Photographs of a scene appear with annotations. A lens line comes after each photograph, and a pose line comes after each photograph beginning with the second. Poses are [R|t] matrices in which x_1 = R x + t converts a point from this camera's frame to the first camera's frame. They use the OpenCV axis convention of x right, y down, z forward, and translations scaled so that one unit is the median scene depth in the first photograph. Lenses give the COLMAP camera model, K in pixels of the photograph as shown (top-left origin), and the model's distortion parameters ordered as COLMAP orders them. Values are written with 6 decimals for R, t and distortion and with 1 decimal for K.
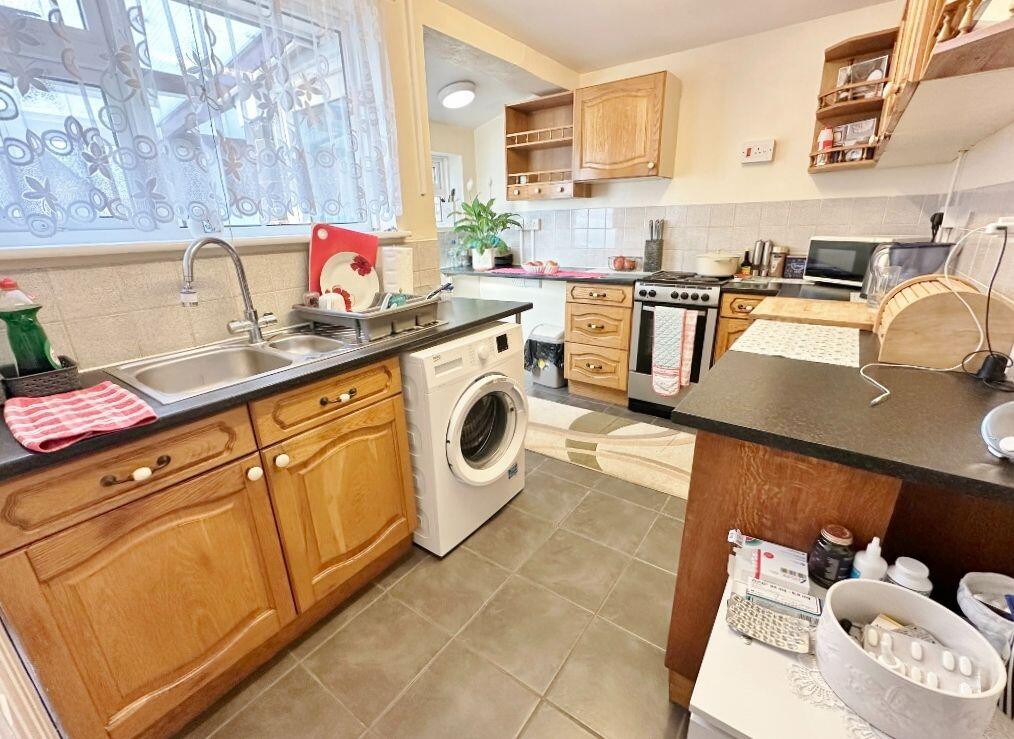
lens RADIAL K [[441.3, 0, 507.8], [0, 441.3, 368.6], [0, 0, 1]] dist [-0.003691, -0.000054]
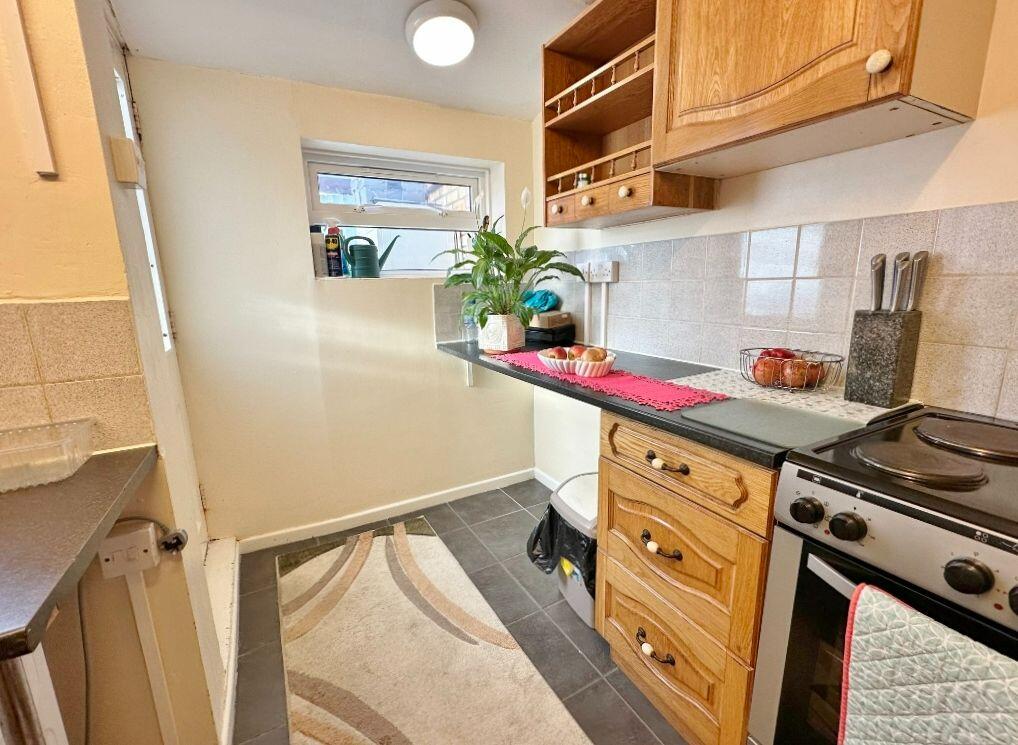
lens RADIAL K [[439.9, 0, 509.7], [0, 439.9, 373.9], [0, 0, 1]] dist [-0.002992, -0.000499]
pose [[0.907214, 0.090321, -0.410858, 0.215228], [-0.132246, 0.988396, -0.074727, -0.184158], [0.399341, 0.122128, 0.908632, 0.595699]]
